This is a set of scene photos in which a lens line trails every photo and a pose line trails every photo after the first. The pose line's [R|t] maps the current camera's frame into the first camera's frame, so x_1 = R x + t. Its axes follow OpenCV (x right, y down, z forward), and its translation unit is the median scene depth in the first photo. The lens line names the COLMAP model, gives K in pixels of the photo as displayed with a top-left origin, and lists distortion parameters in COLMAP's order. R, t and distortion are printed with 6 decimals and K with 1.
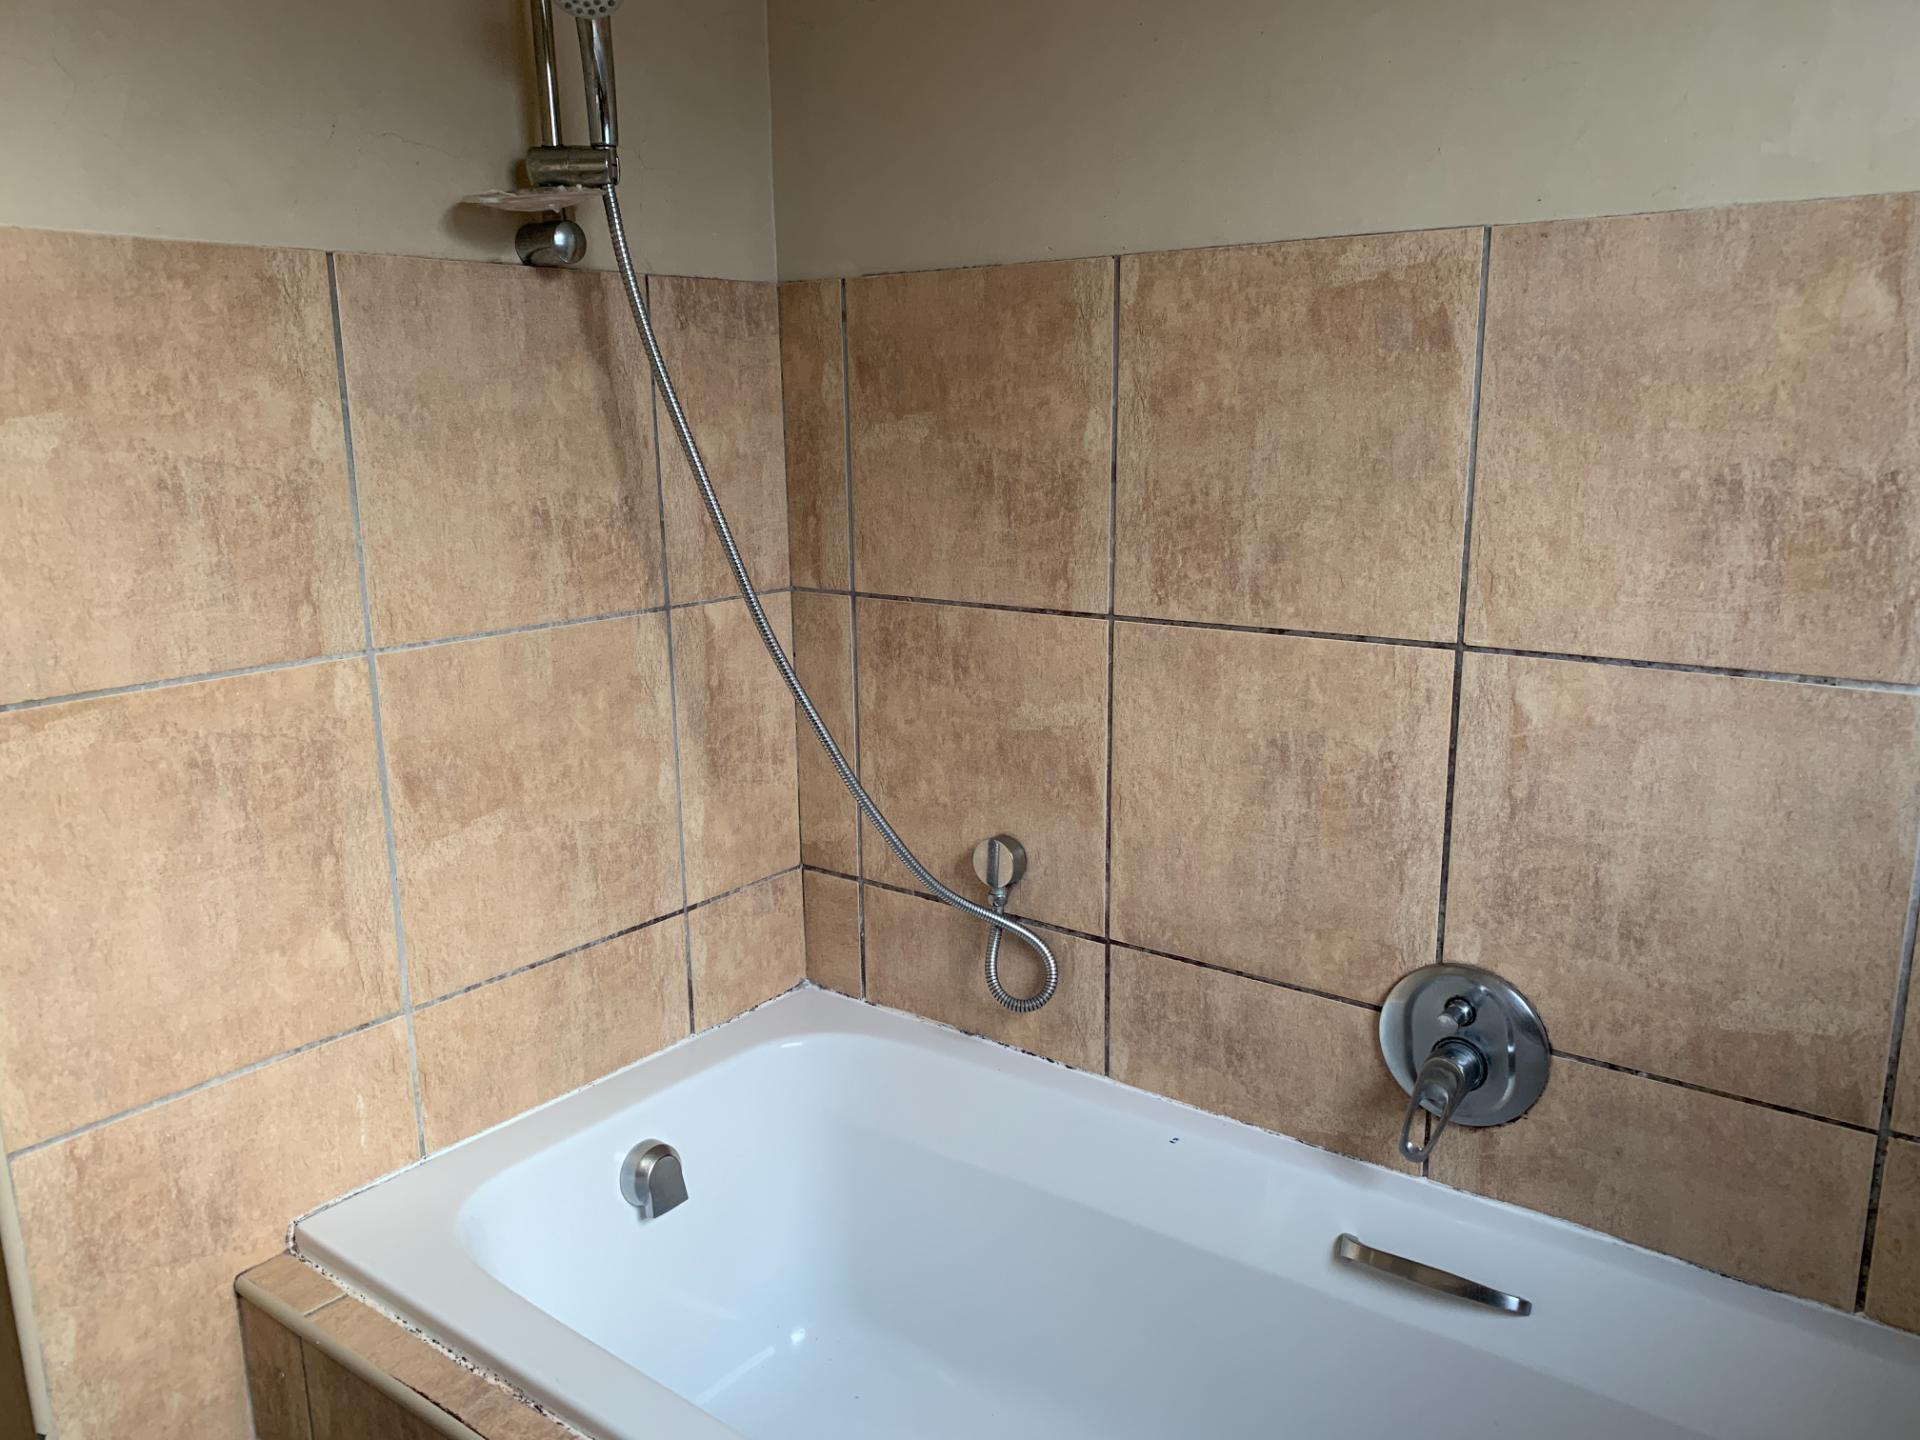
lens RADIAL K [[1466.3, 0, 961.3], [0, 1466.3, 752.5], [0, 0, 1]] dist [0.047769, -0.051830]
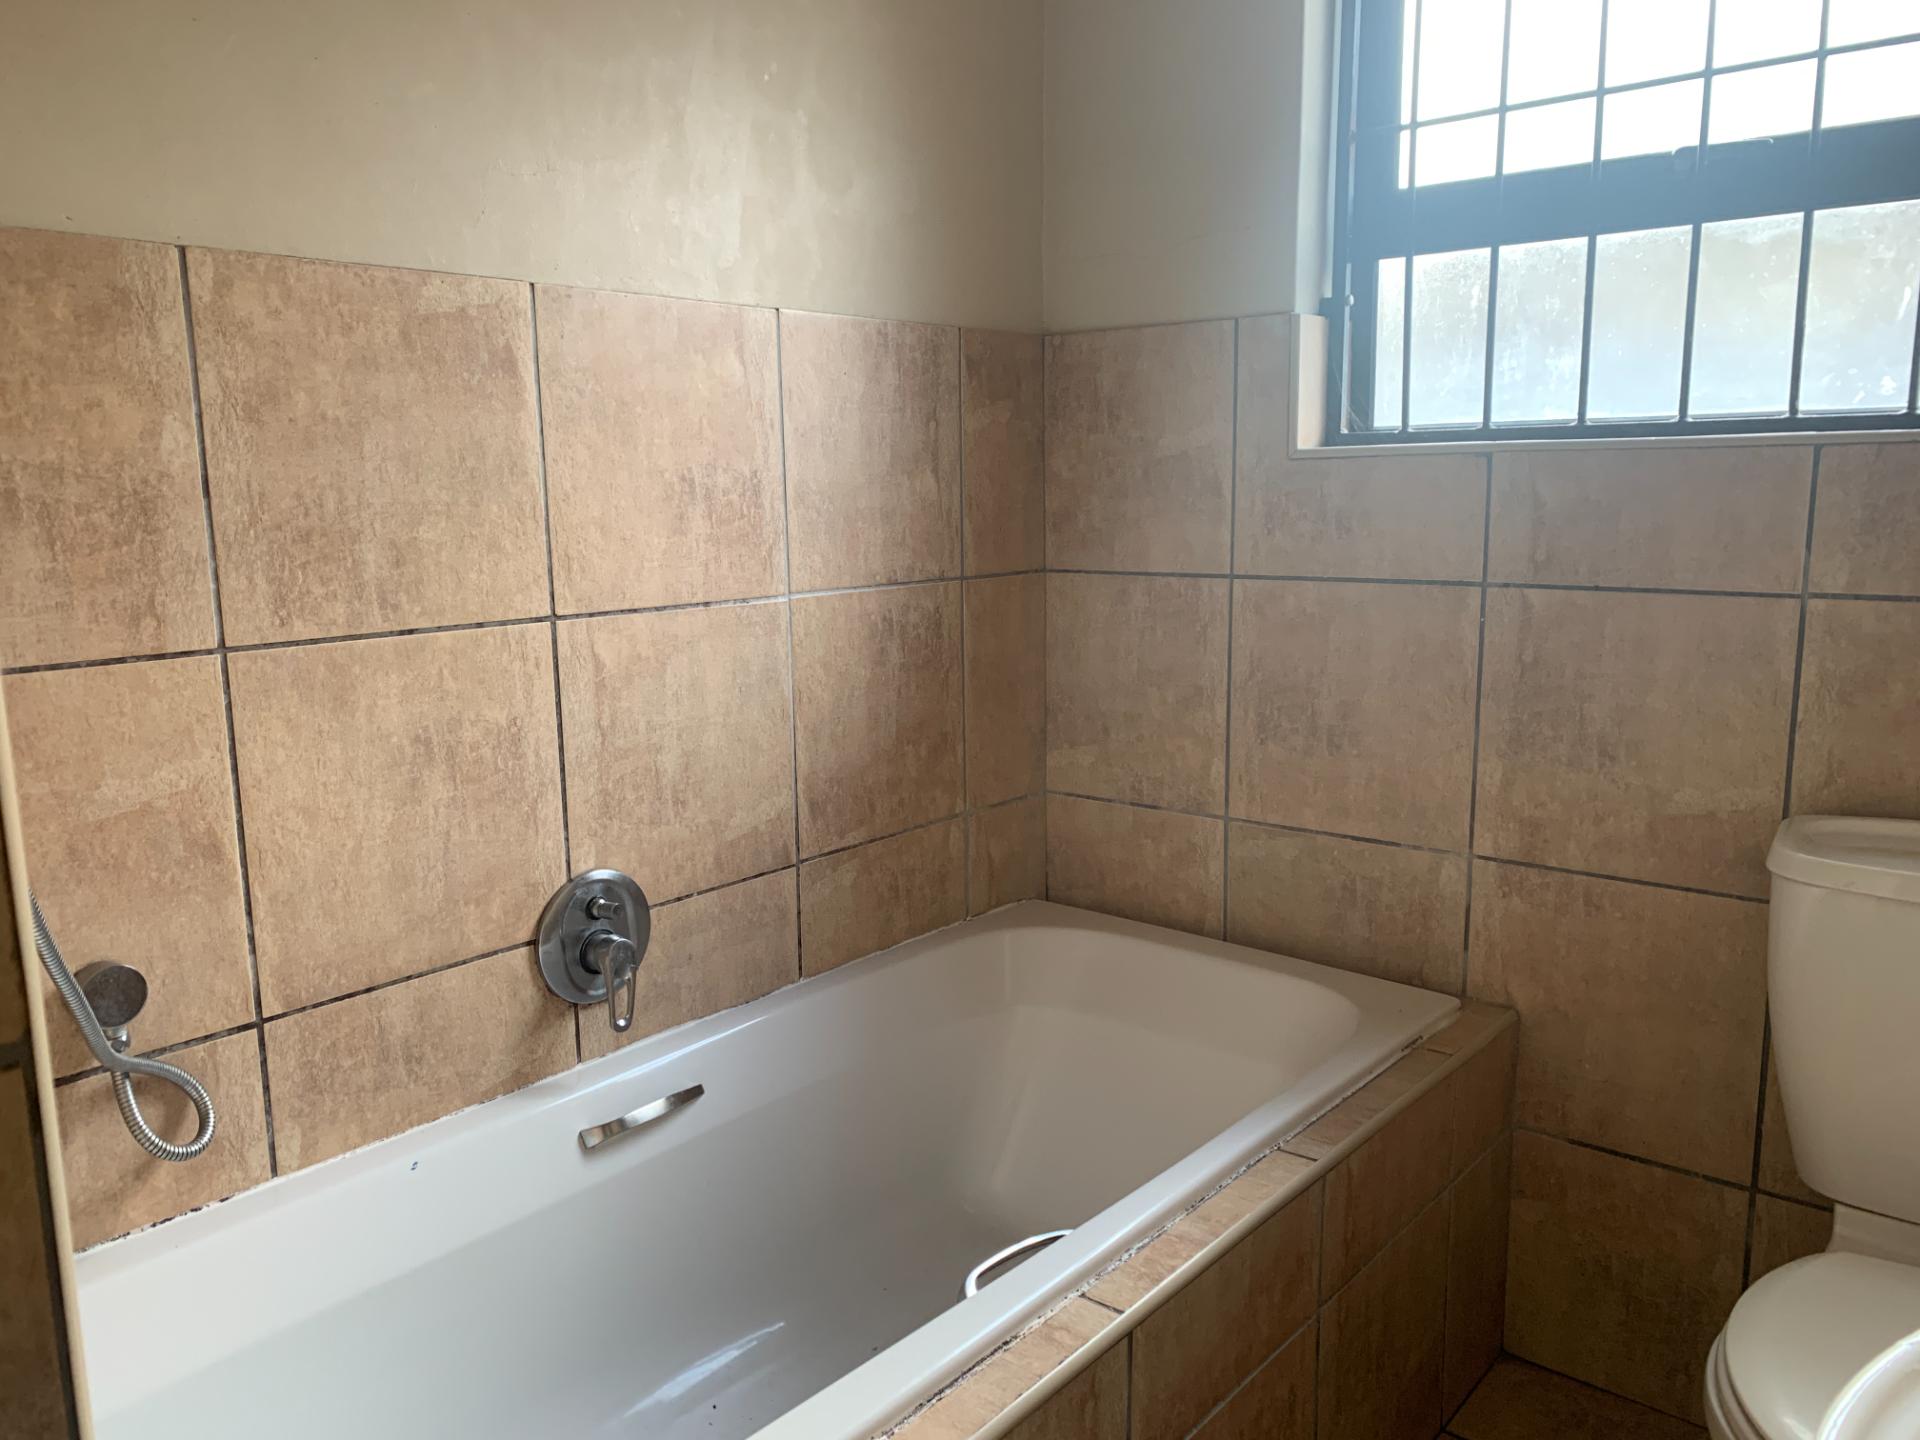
lens RADIAL K [[1466.3, 0, 921.9], [0, 1466.3, 741.5], [0, 0, 1]] dist [0.047769, -0.051830]
pose [[0.055526, -0.168319, 0.984167, -0.835475], [0.245528, 0.957723, 0.149944, -0.077534], [-0.967798, 0.233315, 0.094506, 0.577534]]
